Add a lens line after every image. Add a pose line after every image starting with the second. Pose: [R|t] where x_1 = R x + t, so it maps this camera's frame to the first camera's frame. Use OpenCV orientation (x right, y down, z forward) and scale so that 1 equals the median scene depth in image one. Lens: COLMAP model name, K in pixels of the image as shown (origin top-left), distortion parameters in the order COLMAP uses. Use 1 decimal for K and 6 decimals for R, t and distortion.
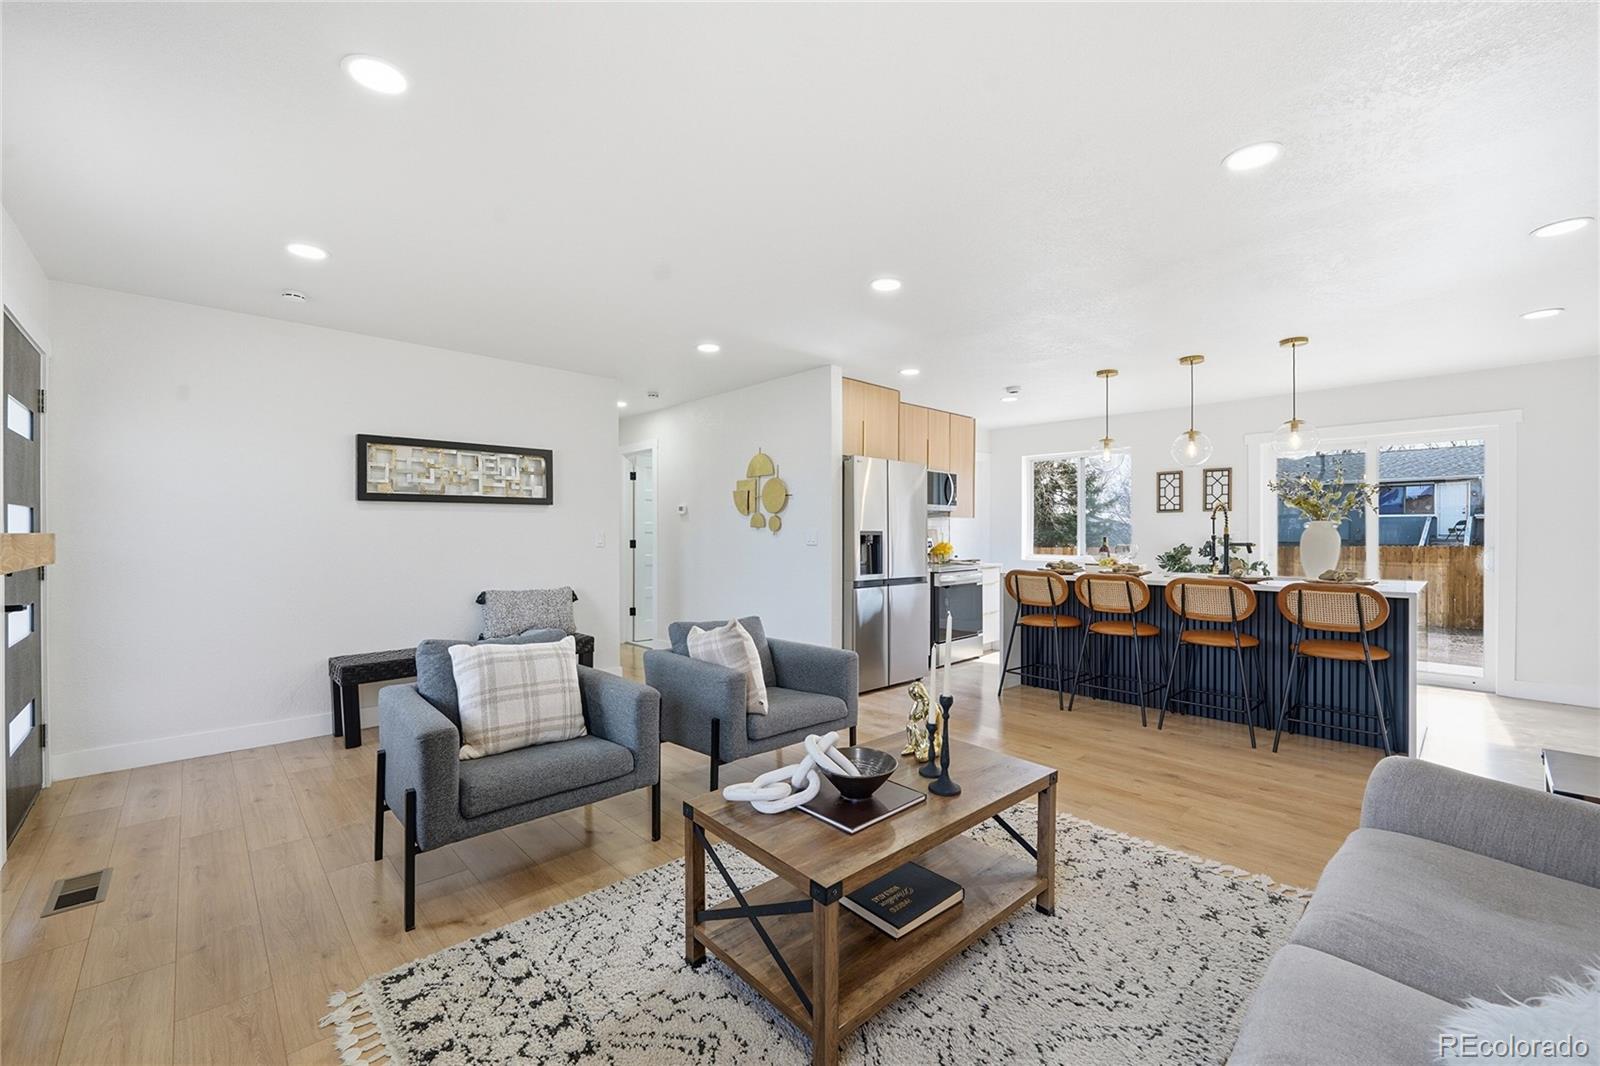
lens RADIAL K [[650.6, 0, 782.0], [0, 650.6, 533.5], [0, 0, 1]] dist [-0.010331, -0.000452]
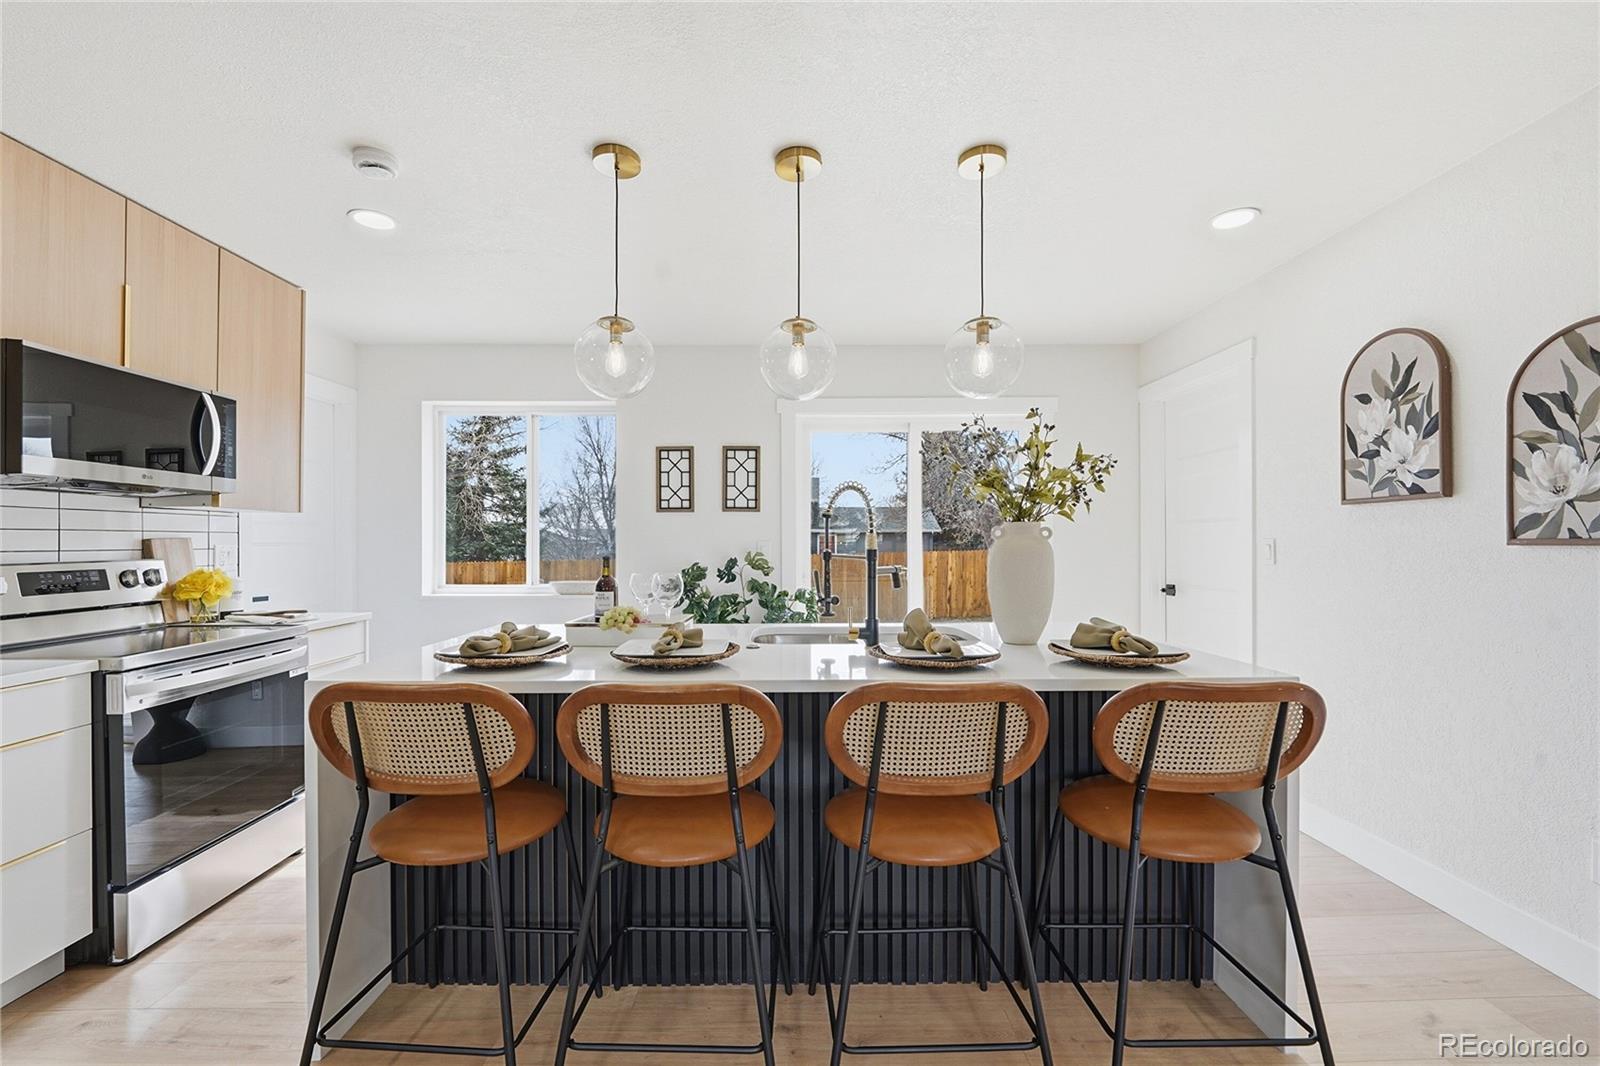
lens RADIAL K [[650.6, 0, 789.2], [0, 650.6, 543.5], [0, 0, 1]] dist [-0.010331, -0.000452]
pose [[0.669806, -0.002164, 0.742533, 0.259017], [0.004201, 0.999991, -0.000874, -0.001969], [-0.742524, 0.003705, 0.669809, 0.619606]]
